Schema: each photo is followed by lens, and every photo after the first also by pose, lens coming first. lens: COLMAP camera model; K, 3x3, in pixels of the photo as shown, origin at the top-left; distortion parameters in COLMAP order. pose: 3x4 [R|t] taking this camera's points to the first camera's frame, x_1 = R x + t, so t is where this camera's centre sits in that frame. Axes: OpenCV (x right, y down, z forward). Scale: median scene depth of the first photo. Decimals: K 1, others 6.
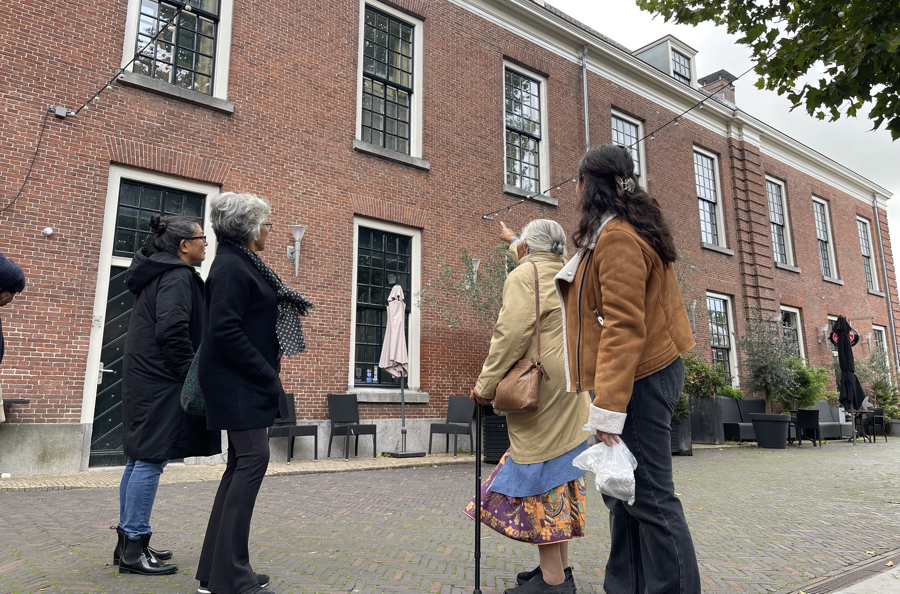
lens RADIAL K [[666.5, 0, 449.7], [0, 666.5, 262.7], [0, 0, 1]] dist [0.018797, 0.002146]
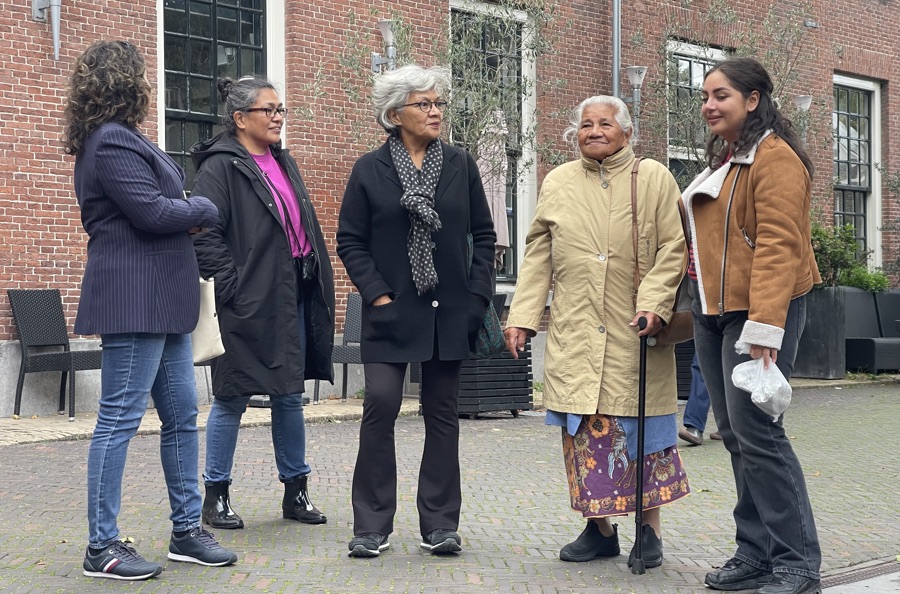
lens RADIAL K [[1640.3, 0, 450.0], [0, 1640.3, 297.0], [0, 0, 1]] dist [0.000363, 1.101826]
pose [[0.989054, -0.003653, 0.147508, -0.089452], [-0.026707, 0.978751, 0.203307, -0.046803], [-0.145116, -0.205021, 0.967940, -0.197843]]
